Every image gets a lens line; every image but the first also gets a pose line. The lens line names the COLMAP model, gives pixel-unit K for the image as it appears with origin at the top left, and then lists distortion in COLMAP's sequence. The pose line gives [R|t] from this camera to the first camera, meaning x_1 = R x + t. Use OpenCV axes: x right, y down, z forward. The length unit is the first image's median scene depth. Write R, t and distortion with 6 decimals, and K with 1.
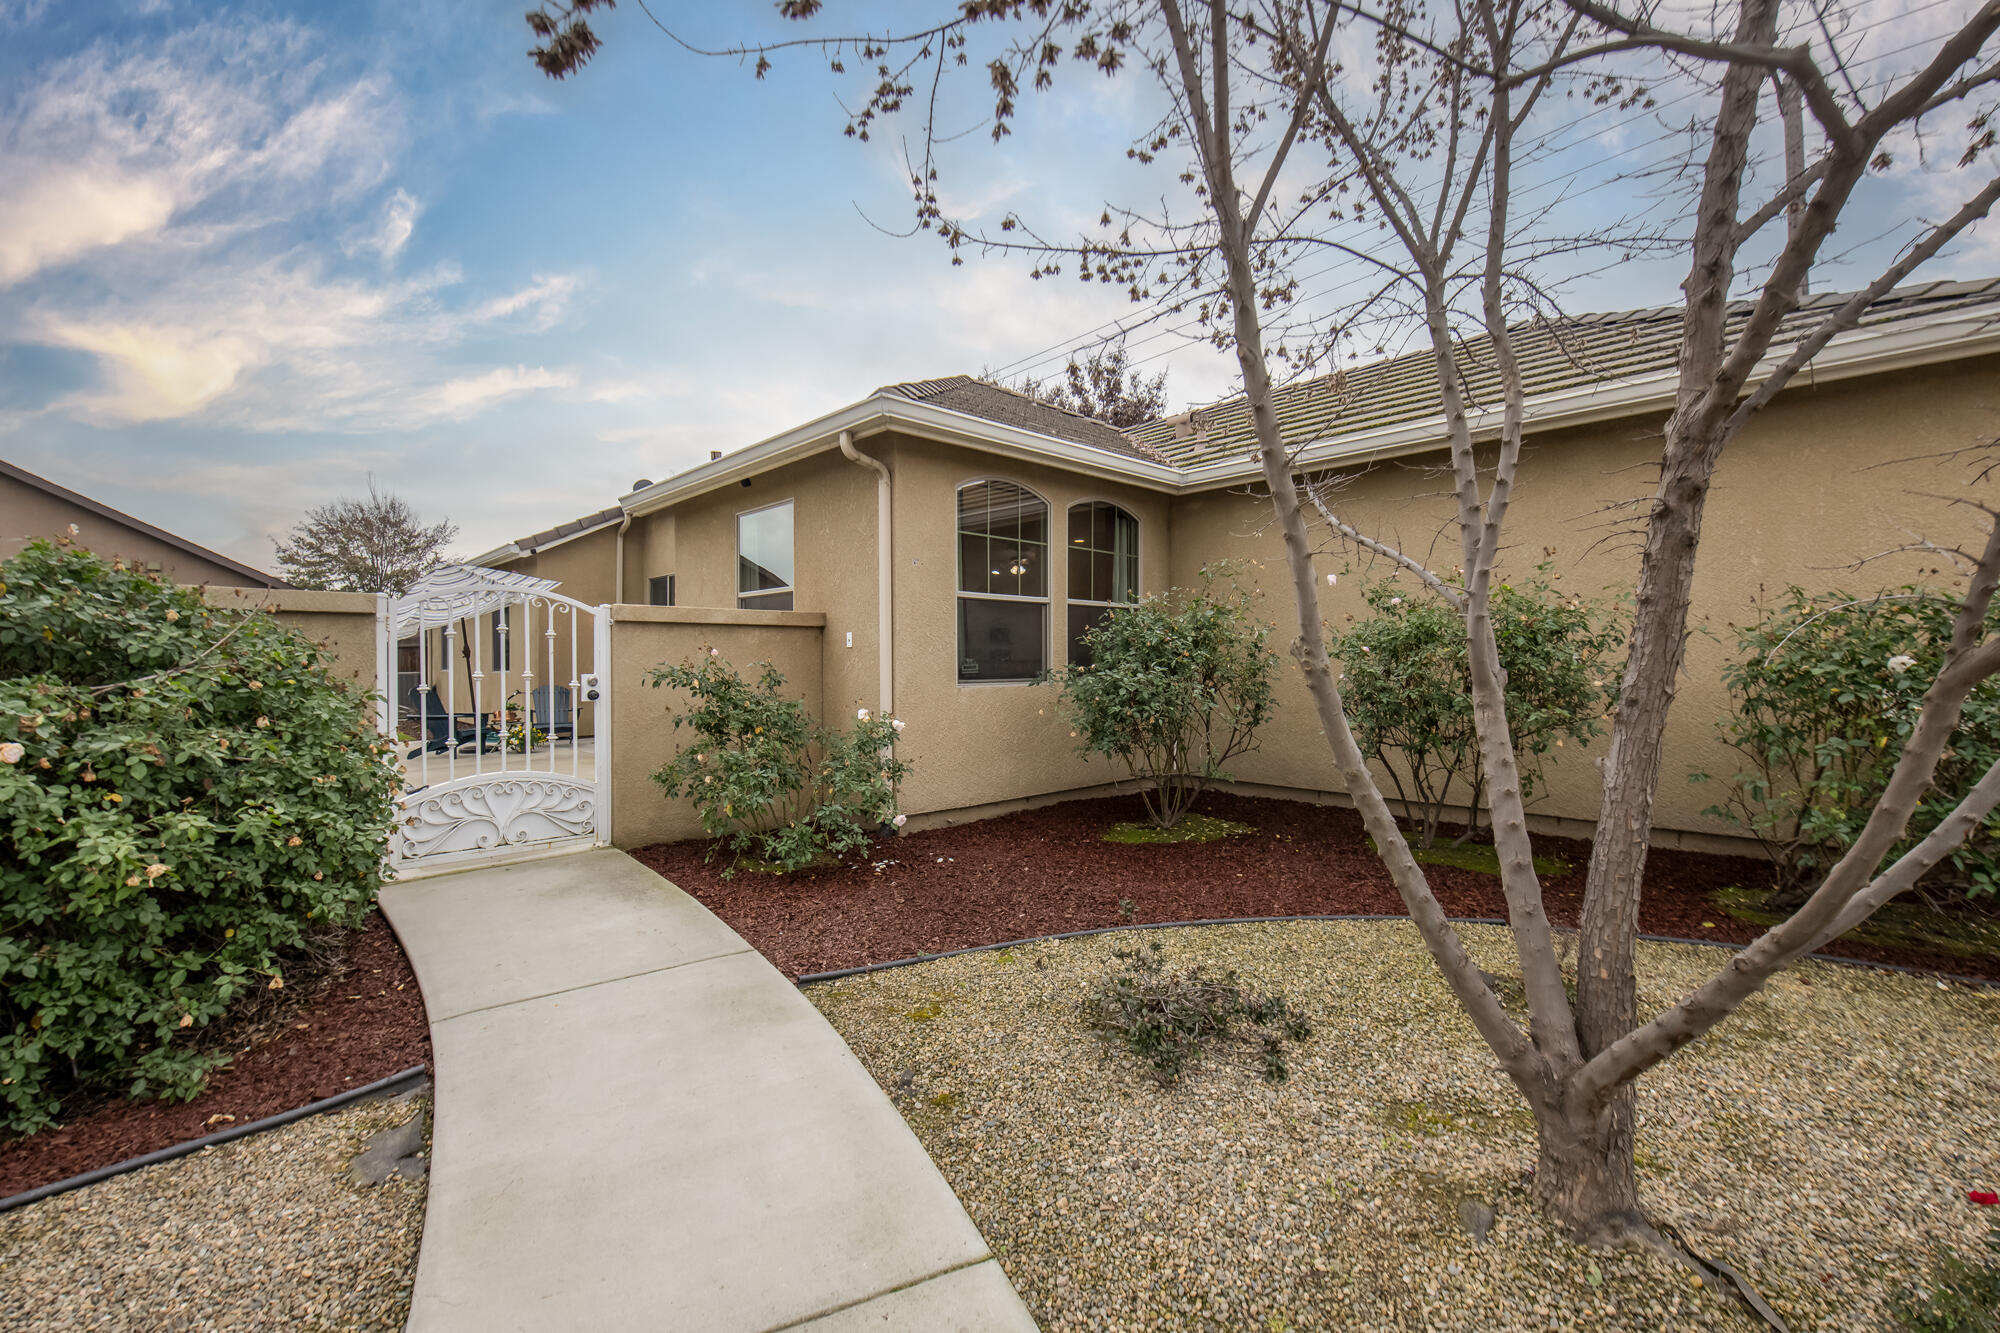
lens RADIAL K [[821.1, 0, 999.7], [0, 821.1, 676.8], [0, 0, 1]] dist [-0.003458, -0.001835]
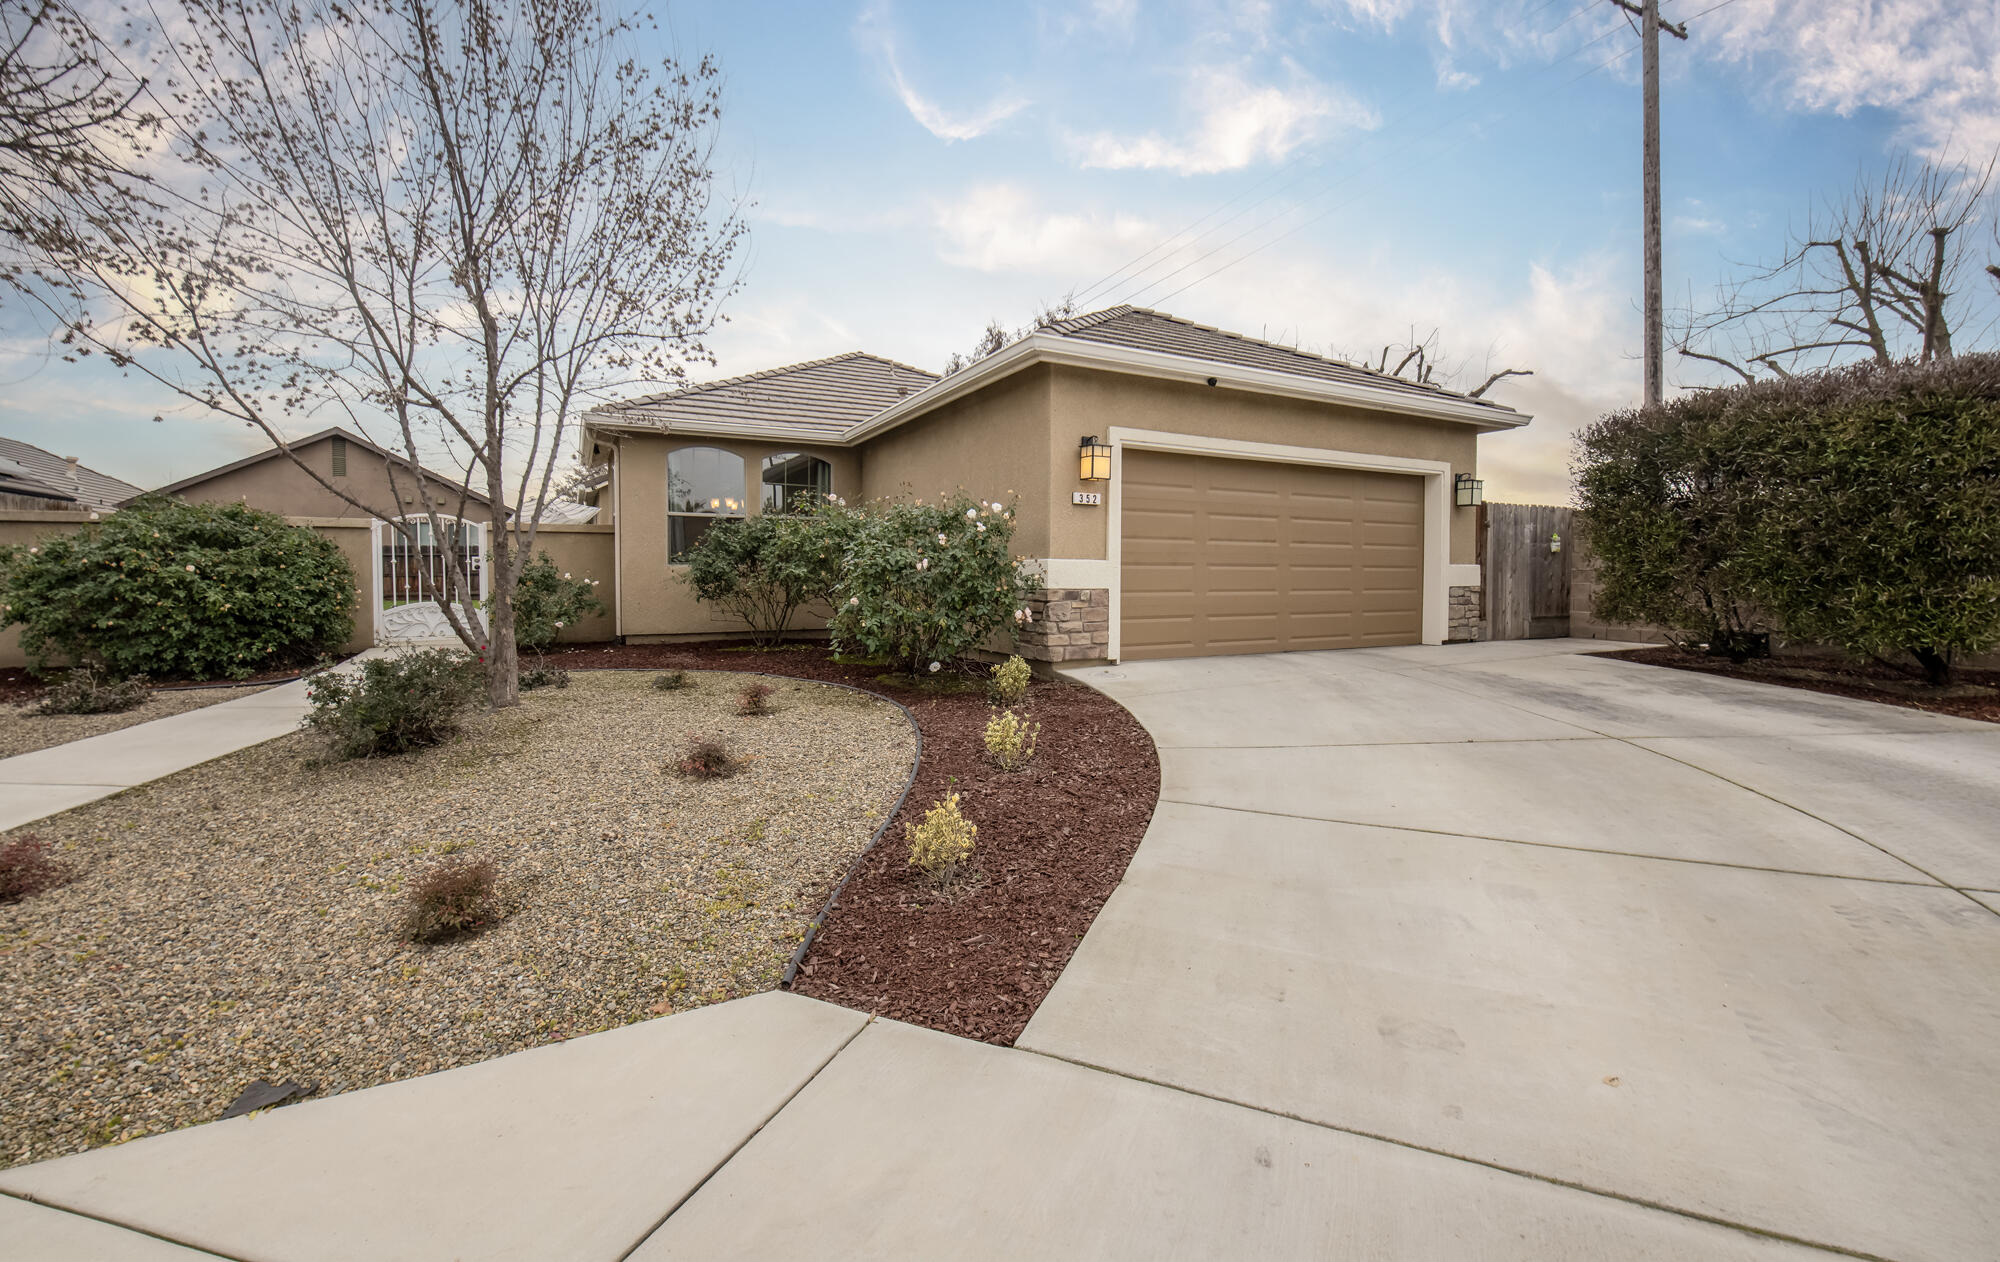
lens RADIAL K [[781.4, 0, 994.1], [0, 781.4, 627.6], [0, 0, 1]] dist [-0.024698, -0.000862]
pose [[0.971085, 0.023139, -0.237610, 1.413530], [-0.011026, 0.998577, 0.052181, 0.069310], [0.238480, -0.048052, 0.969958, -0.649302]]
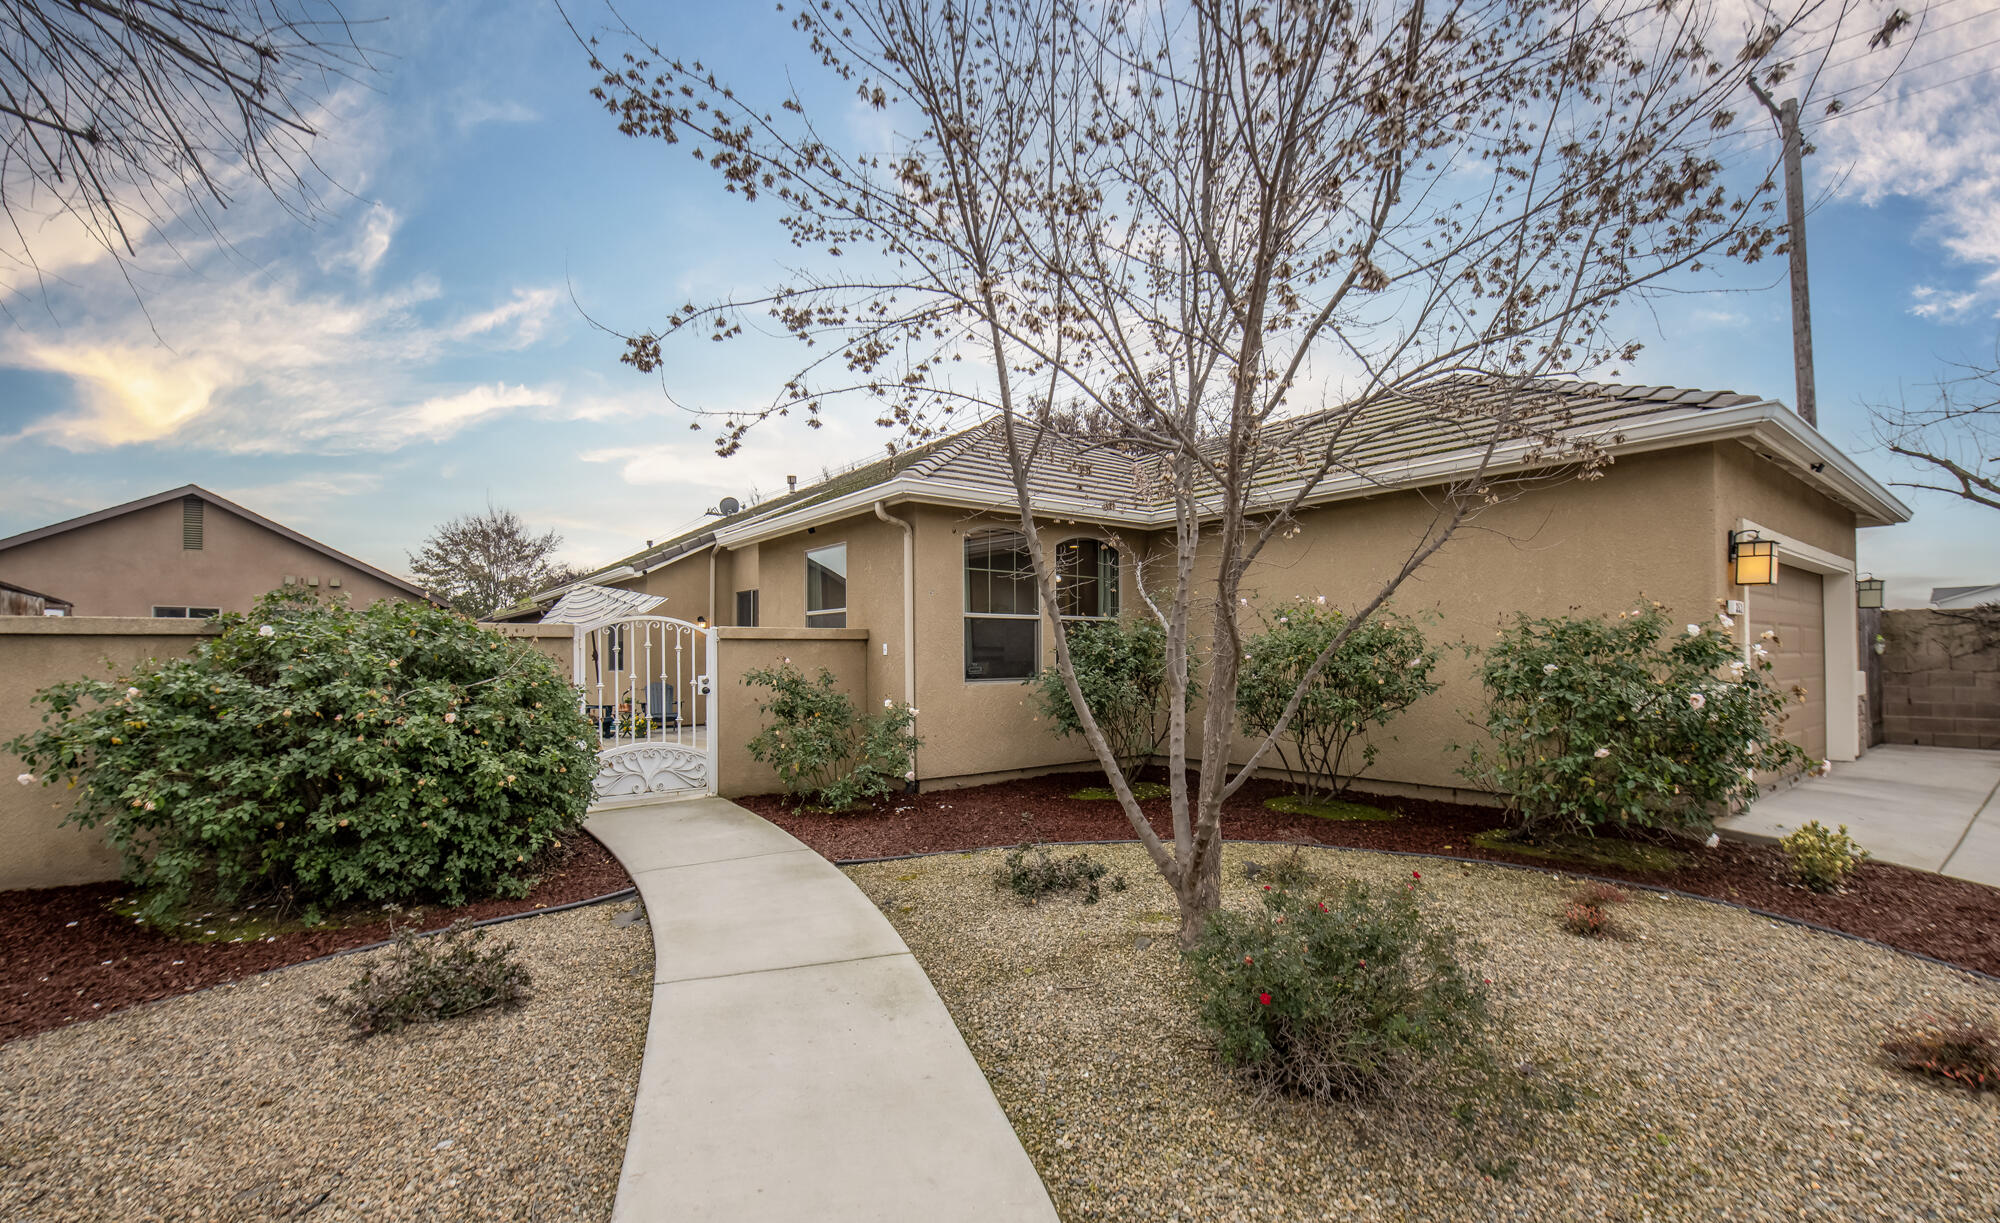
lens RADIAL K [[839.1, 0, 998.2], [0, 839.1, 678.0], [0, 0, 1]] dist [-0.003603, 0.000230]
pose [[0.995583, -0.001040, -0.093875, 0.178450], [0.001702, 0.999974, 0.006968, -0.010227], [0.093865, -0.007097, 0.995560, -0.485269]]
